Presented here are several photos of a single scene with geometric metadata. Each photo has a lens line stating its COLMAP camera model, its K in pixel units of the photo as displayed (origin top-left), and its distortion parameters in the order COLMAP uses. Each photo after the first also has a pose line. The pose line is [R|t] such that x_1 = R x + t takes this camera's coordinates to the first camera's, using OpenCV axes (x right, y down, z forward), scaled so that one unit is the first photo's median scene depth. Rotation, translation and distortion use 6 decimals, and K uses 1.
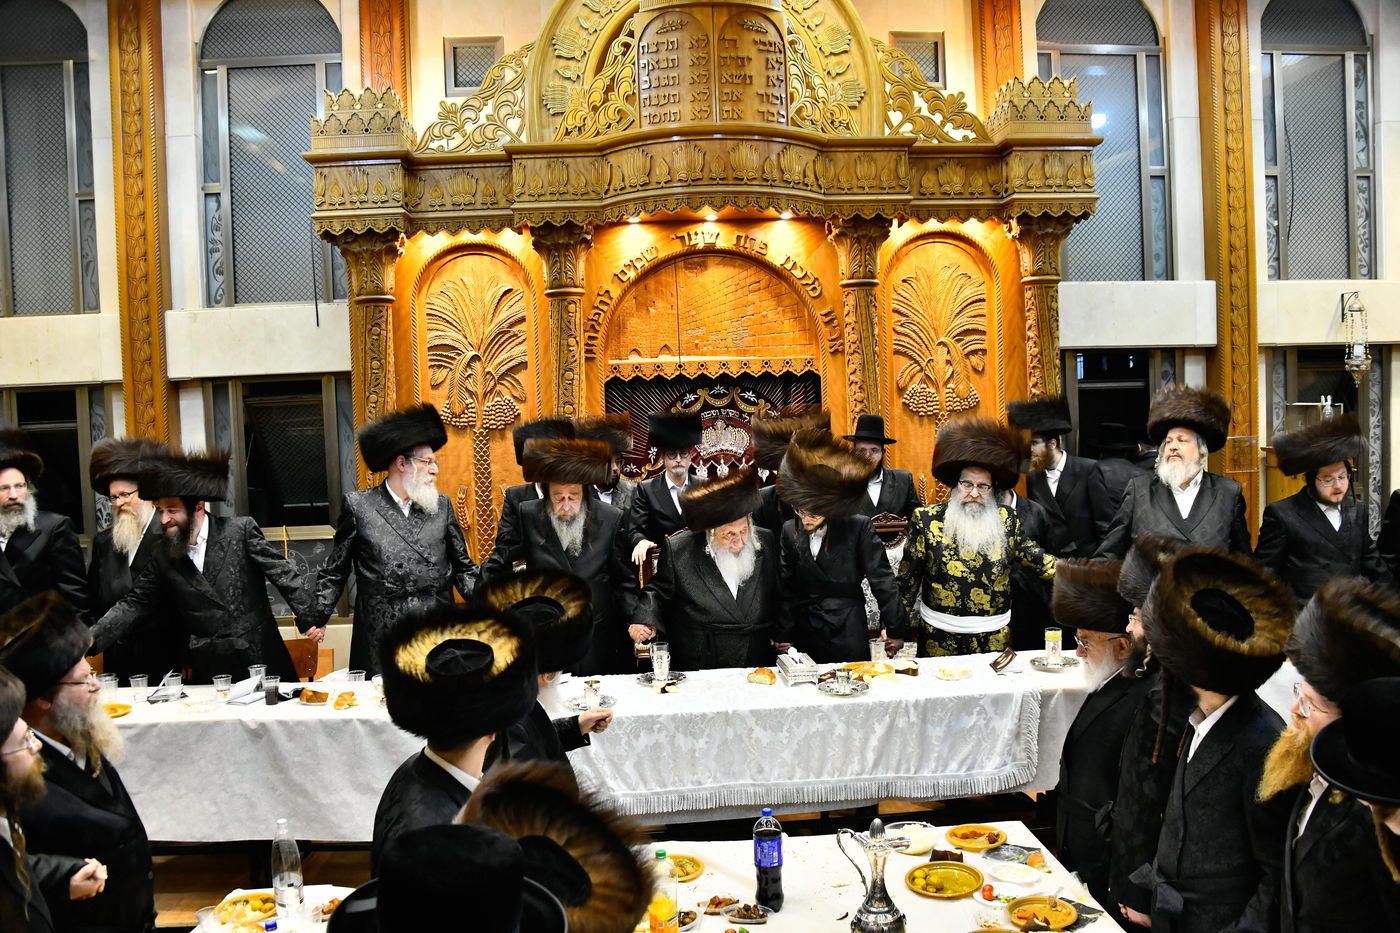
lens RADIAL K [[1095.2, 0, 713.7], [0, 1095.2, 481.3], [0, 0, 1]] dist [-0.153571, 0.071081]
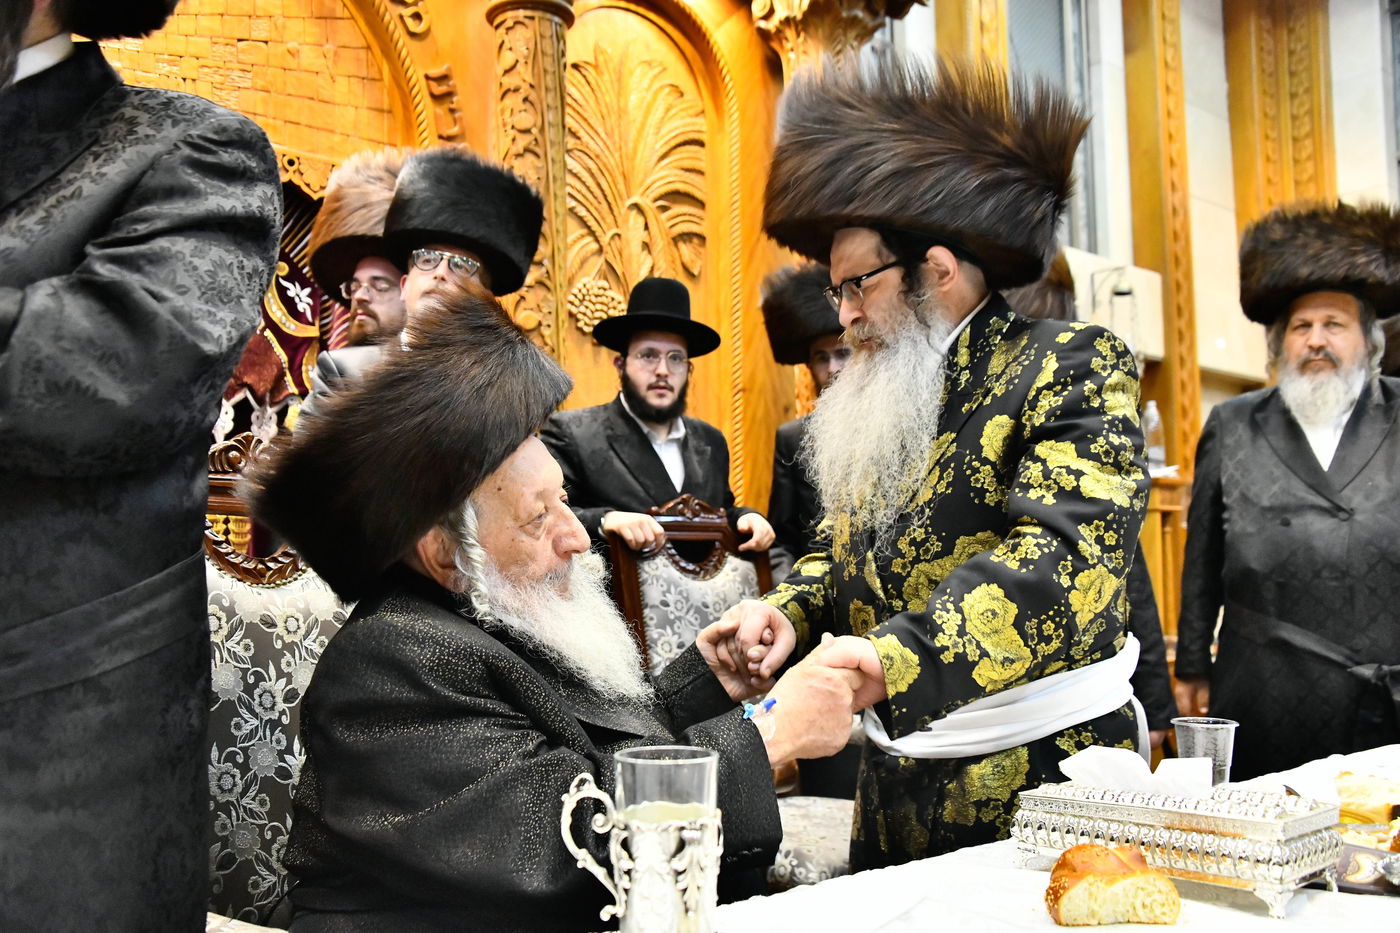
lens RADIAL K [[1281.8, 0, 700.0], [0, 1281.8, 466.5], [0, 0, 1]] dist [-0.013436, -0.010524]
pose [[0.800450, 0.083043, 0.593619, -0.108298], [0.025948, 0.984627, -0.172732, 0.095301], [-0.598837, 0.153666, 0.785990, 0.554963]]
